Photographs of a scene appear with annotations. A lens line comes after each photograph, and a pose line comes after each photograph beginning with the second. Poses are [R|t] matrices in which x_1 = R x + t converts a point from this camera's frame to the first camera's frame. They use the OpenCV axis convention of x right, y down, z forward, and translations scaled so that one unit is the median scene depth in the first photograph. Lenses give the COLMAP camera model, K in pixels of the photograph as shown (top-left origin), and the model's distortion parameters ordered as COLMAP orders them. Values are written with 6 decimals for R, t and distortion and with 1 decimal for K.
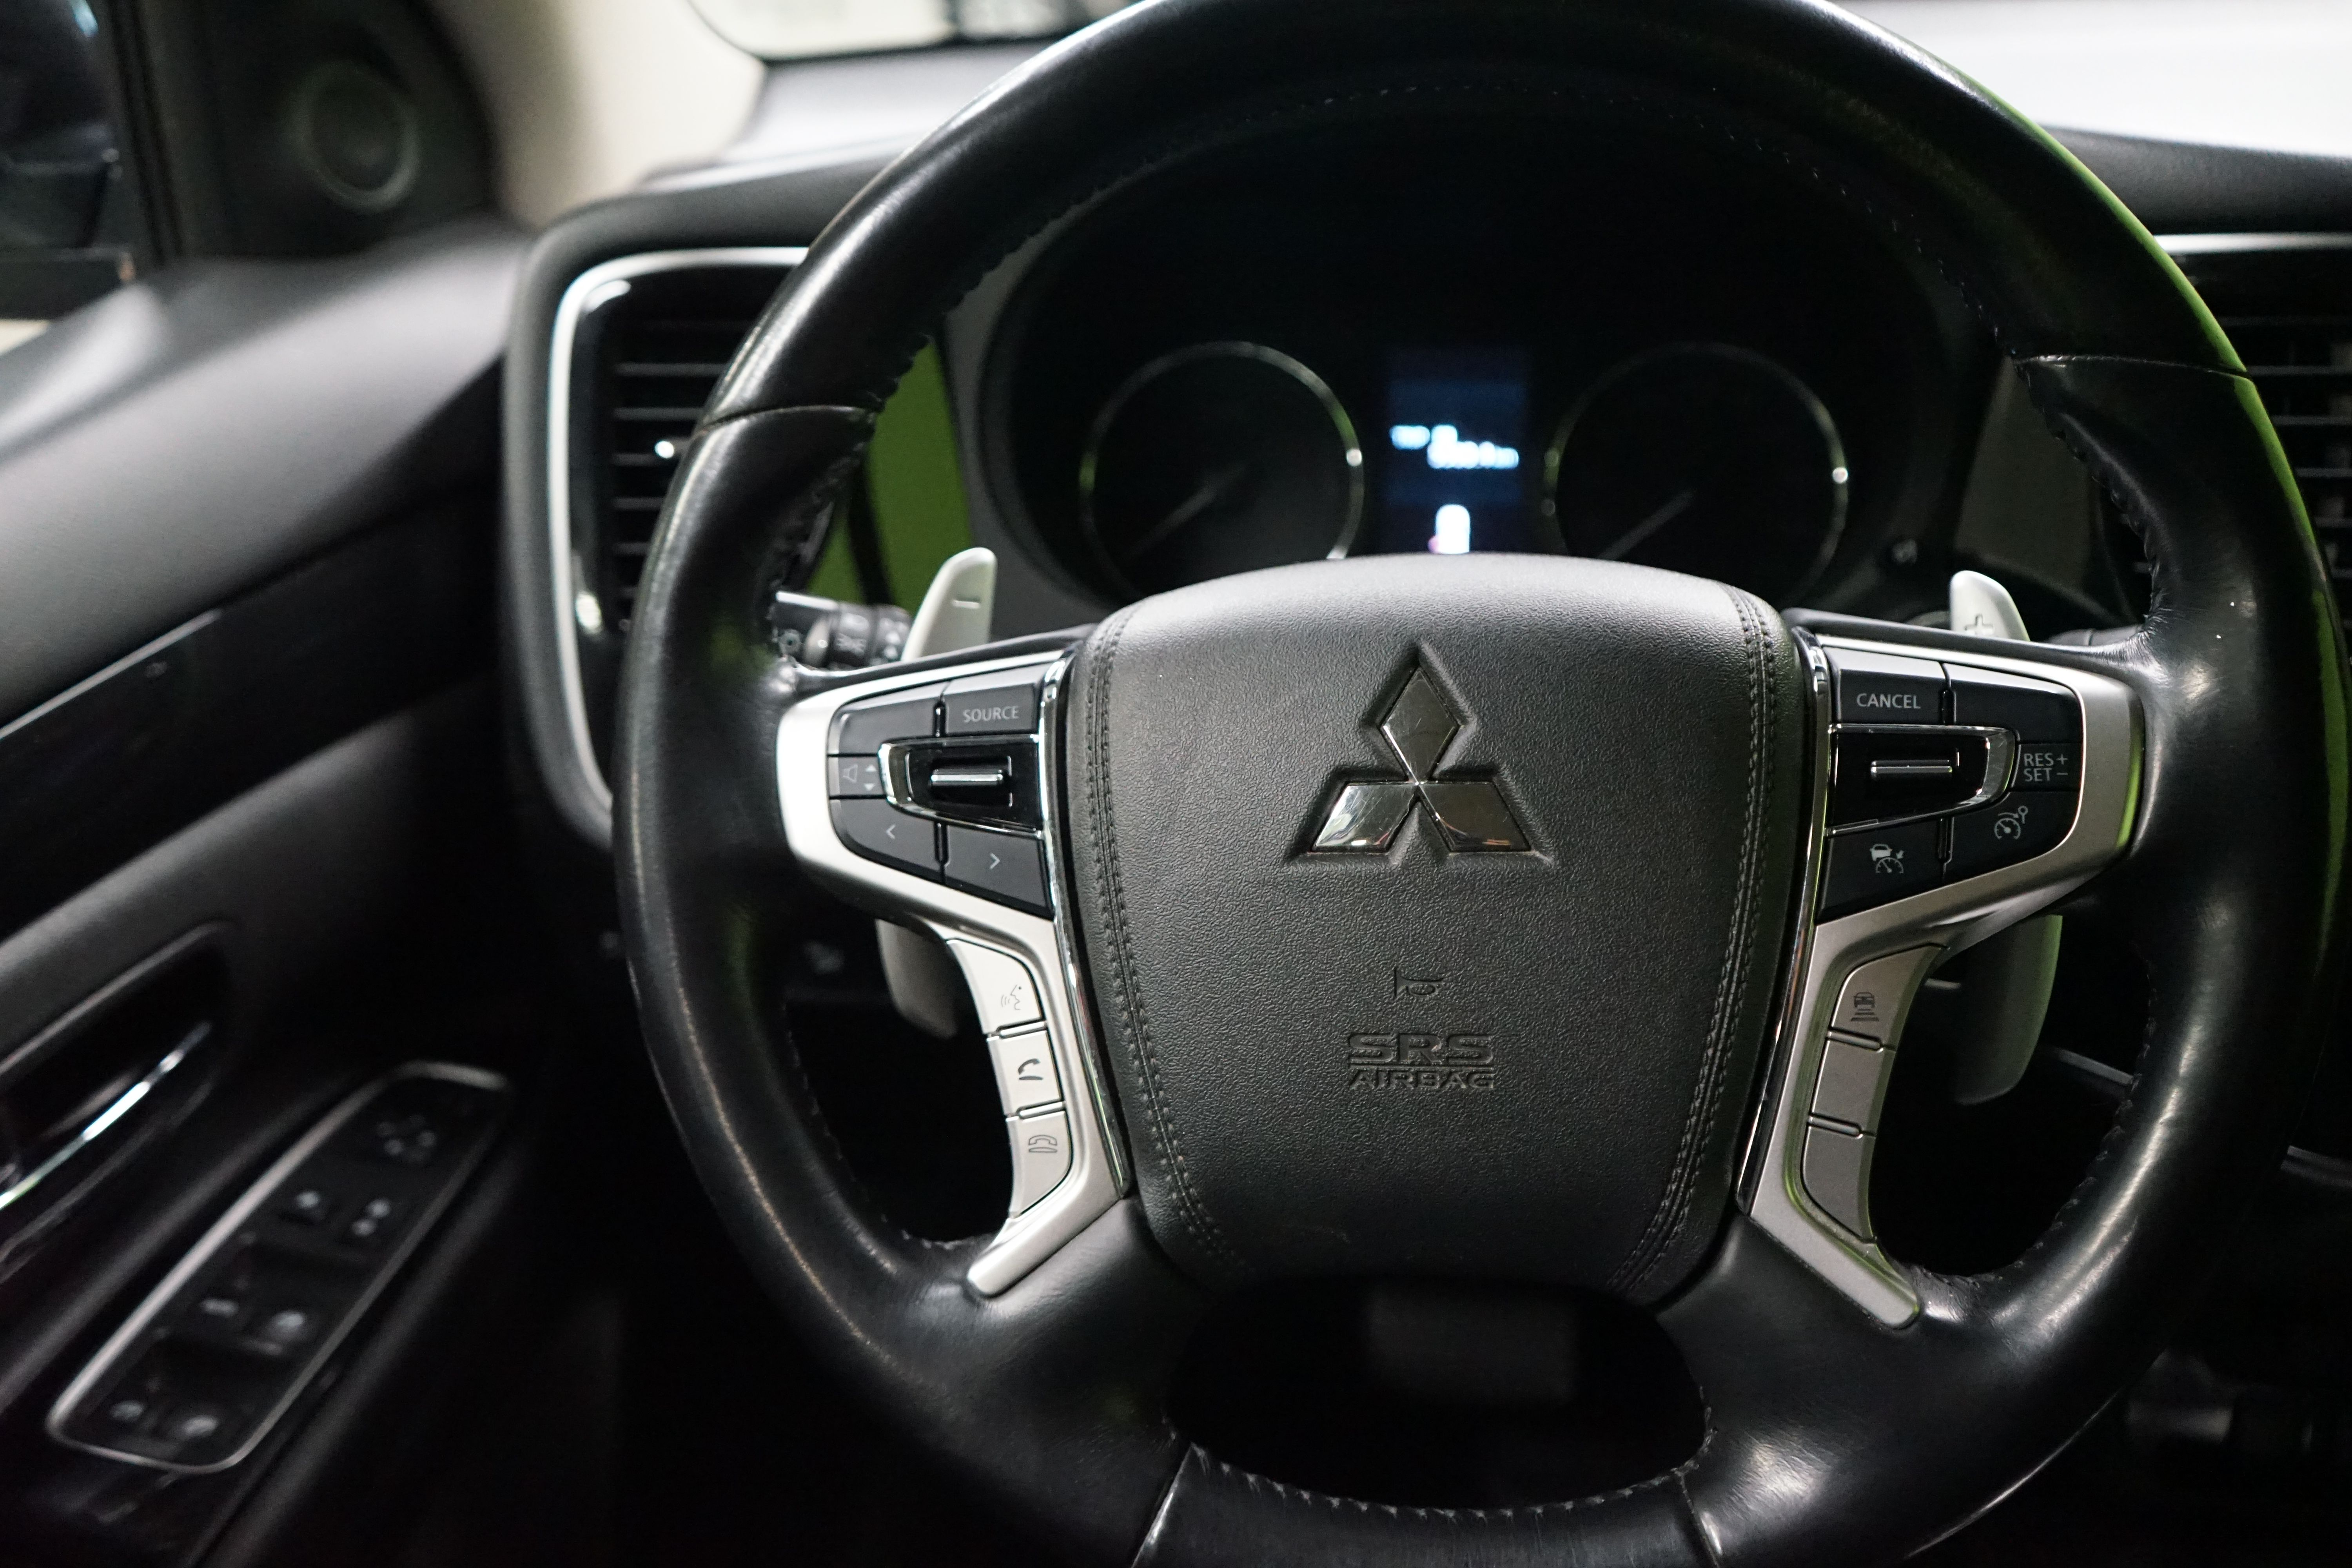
lens RADIAL K [[2057.5, 0, 1176.0], [0, 2057.5, 784.0], [0, 0, 1]] dist [-0.001590, 0.007361]
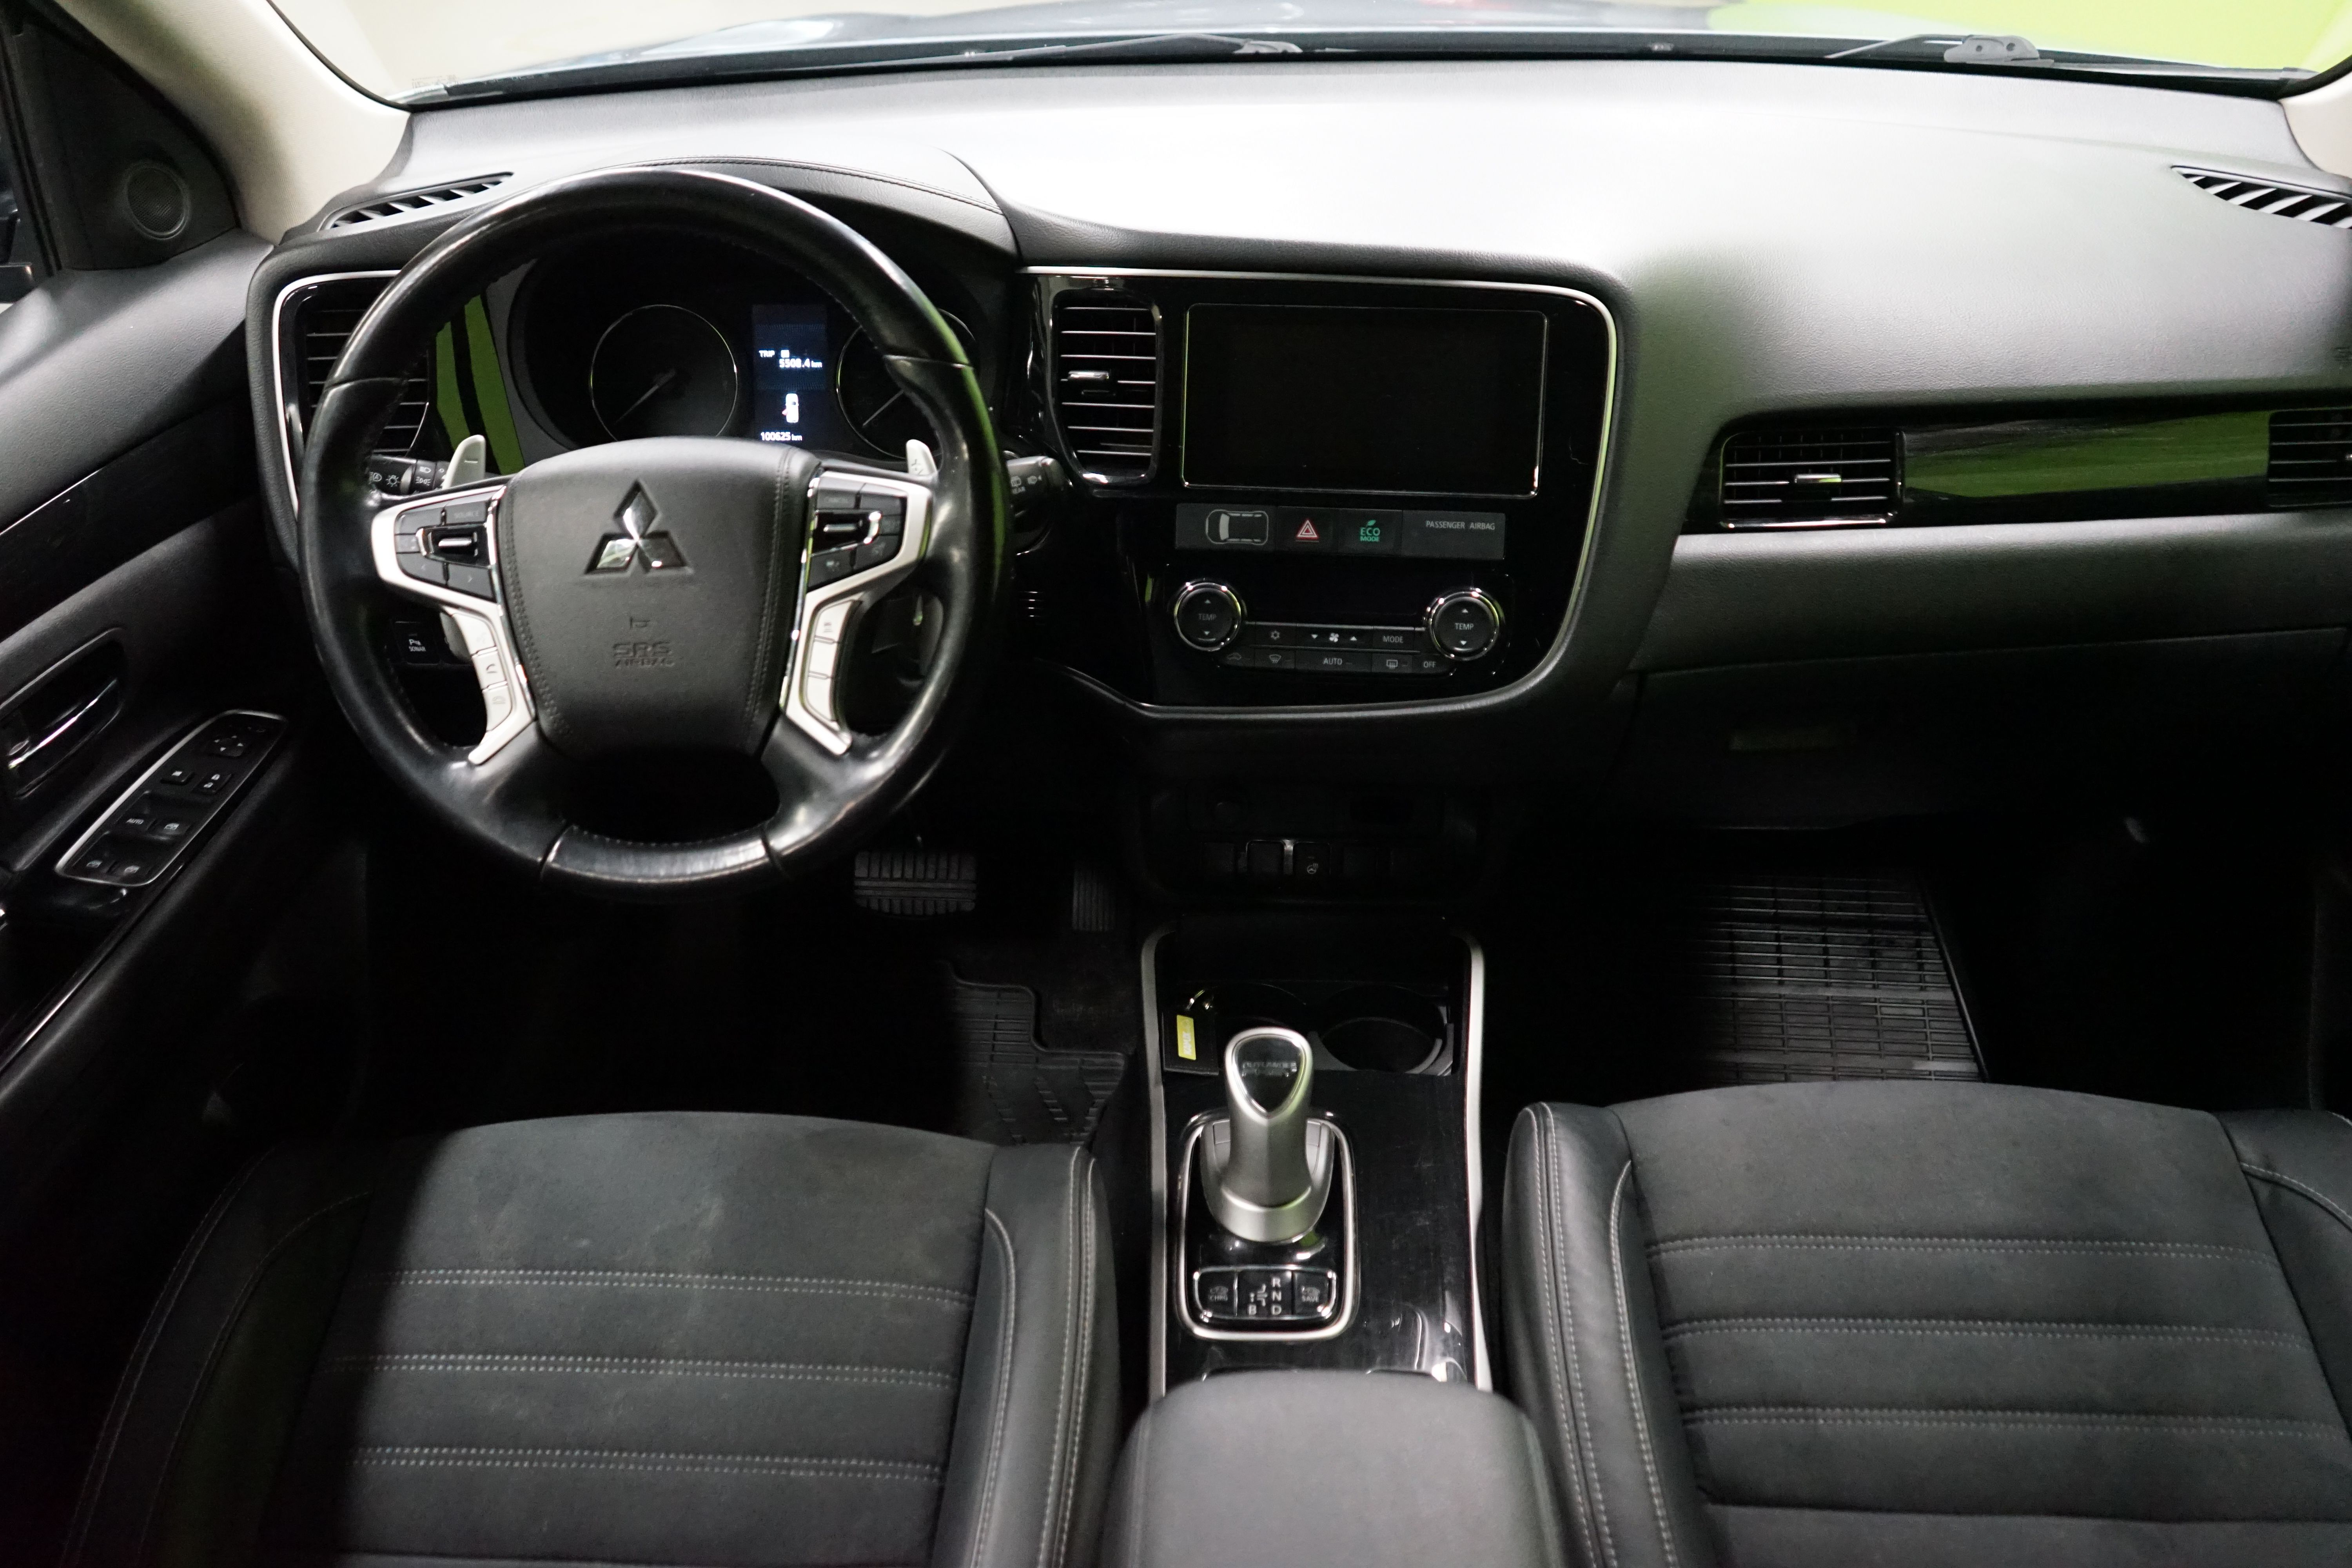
lens RADIAL K [[1916.4, 0, 1176.0], [0, 1916.4, 784.0], [0, 0, 1]] dist [0.041873, -0.071422]
pose [[0.996345, -0.037096, 0.076951, 0.507482], [0.027809, 0.992572, 0.118435, 0.030948], [-0.080773, -0.115862, 0.989976, -1.182912]]
